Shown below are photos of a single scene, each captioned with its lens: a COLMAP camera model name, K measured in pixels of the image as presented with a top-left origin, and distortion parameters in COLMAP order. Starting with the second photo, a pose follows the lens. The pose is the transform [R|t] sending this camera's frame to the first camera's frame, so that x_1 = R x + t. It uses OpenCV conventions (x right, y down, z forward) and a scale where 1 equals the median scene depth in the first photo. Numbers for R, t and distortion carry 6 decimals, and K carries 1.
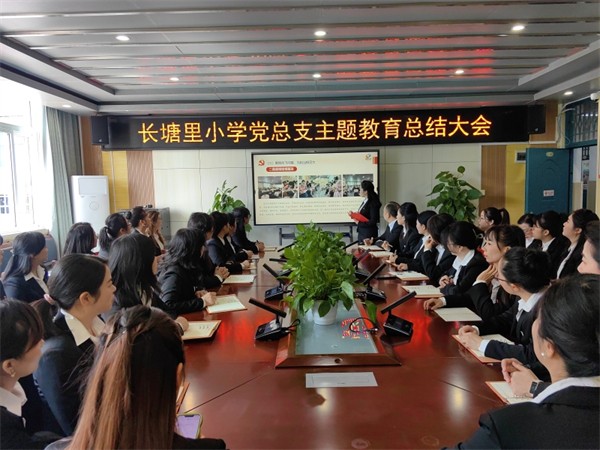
lens RADIAL K [[477.7, 0, 300.0], [0, 477.7, 225.0], [0, 0, 1]] dist [0.097440, -0.193302]
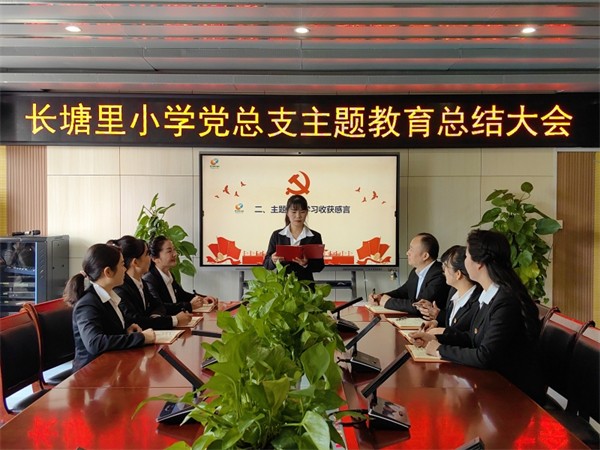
lens RADIAL K [[646.4, 0, 300.0], [0, 646.4, 225.0], [0, 0, 1]] dist [0.145874, -0.366897]
pose [[0.999609, 0.024786, 0.012920, 0.022494], [-0.023901, 0.997621, -0.064661, -0.001610], [-0.014492, 0.064327, 0.997824, 0.135427]]
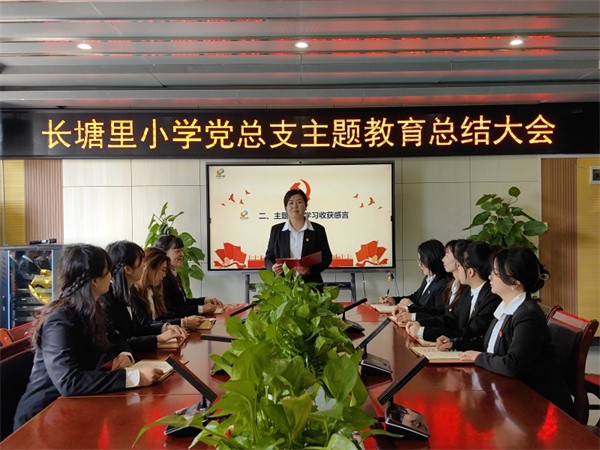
lens RADIAL K [[582.3, 0, 301.8], [0, 582.3, 224.8], [0, 0, 1]] dist [0.134132, -0.325323]
pose [[0.999745, 0.010422, 0.020030, 0.017179], [-0.008847, 0.996978, -0.077175, -0.001364], [-0.020774, 0.076978, 0.996816, 0.172293]]
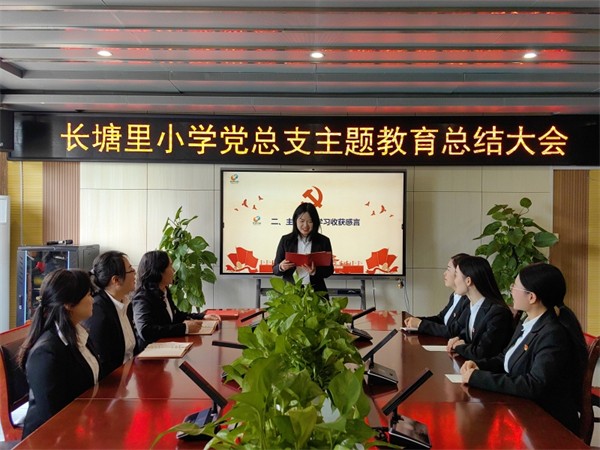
lens RADIAL K [[582.3, 0, 301.8], [0, 582.3, 224.8], [0, 0, 1]] dist [0.134132, -0.325323]
pose [[0.999514, 0.031157, -0.000735, 0.017561], [-0.031114, 0.996234, -0.080934, -0.005820], [-0.001789, 0.080918, 0.996719, 0.162354]]
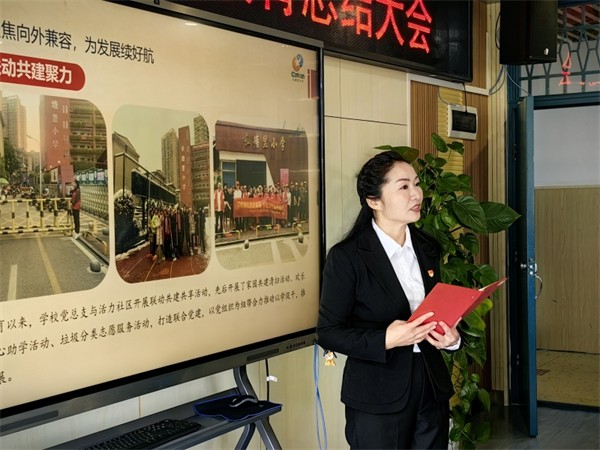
lens RADIAL K [[946.0, 0, 300.0], [0, 946.0, 224.9], [0, 0, 1]] dist [0.005003, 0.006427]
pose [[0.509095, -0.016887, 0.860544, -0.262620], [0.078688, 0.996534, -0.026996, -0.047189], [-0.857106, 0.081458, 0.508660, 0.731235]]
